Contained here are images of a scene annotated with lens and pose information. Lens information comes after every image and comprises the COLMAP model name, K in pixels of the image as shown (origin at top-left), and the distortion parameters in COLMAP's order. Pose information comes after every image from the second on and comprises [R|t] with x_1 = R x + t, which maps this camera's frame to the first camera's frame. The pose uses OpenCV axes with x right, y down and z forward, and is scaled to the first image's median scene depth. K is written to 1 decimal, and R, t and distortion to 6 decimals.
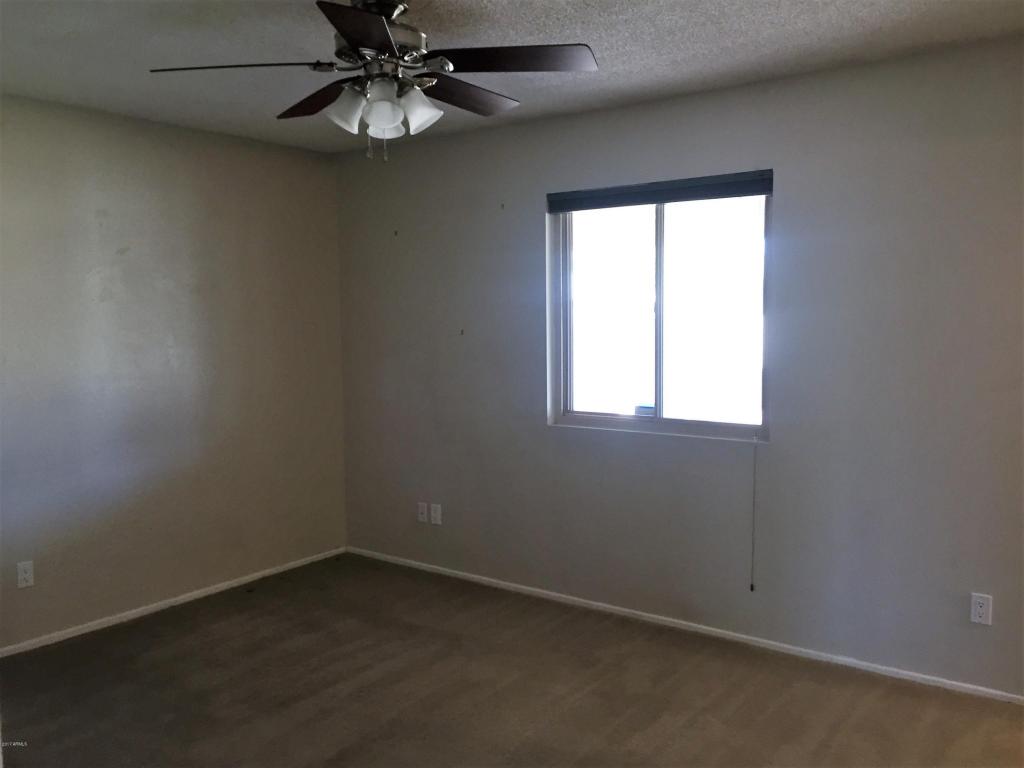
lens RADIAL K [[865.2, 0, 510.8], [0, 865.2, 387.6], [0, 0, 1]] dist [0.070190, -0.083938]
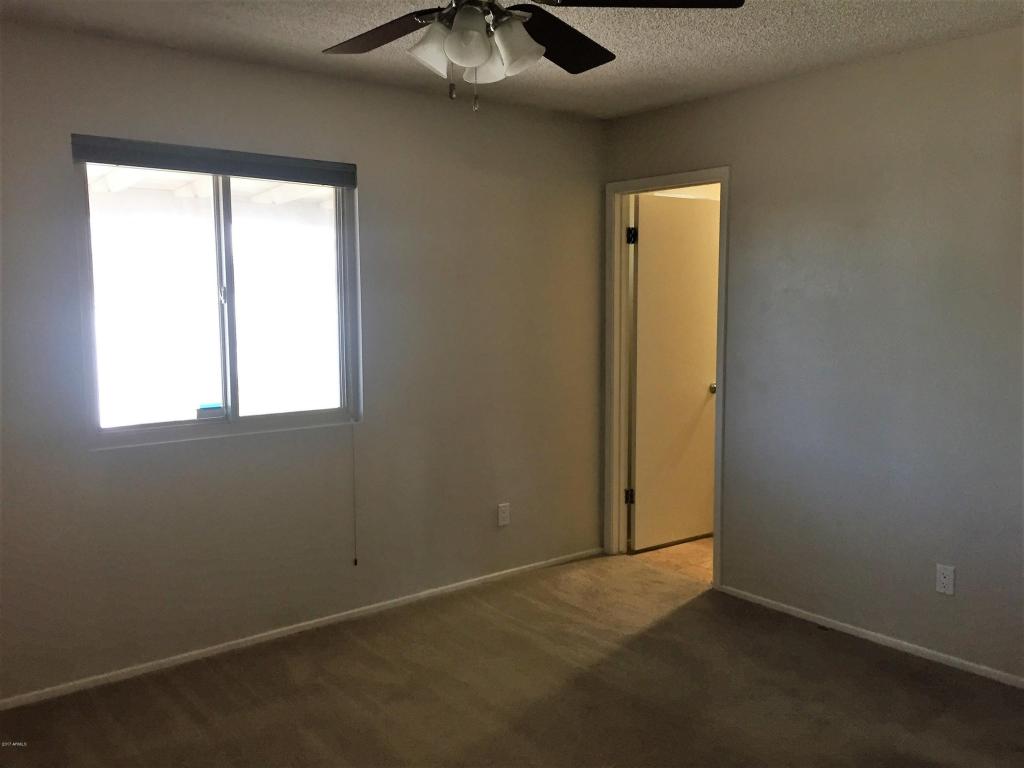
lens RADIAL K [[865.2, 0, 512.4], [0, 865.2, 381.5], [0, 0, 1]] dist [0.070190, -0.083938]
pose [[0.263964, -0.077641, 0.961403, -0.622430], [0.090447, 0.994355, 0.055468, -0.025385], [-0.960282, 0.072315, 0.269497, 0.493405]]
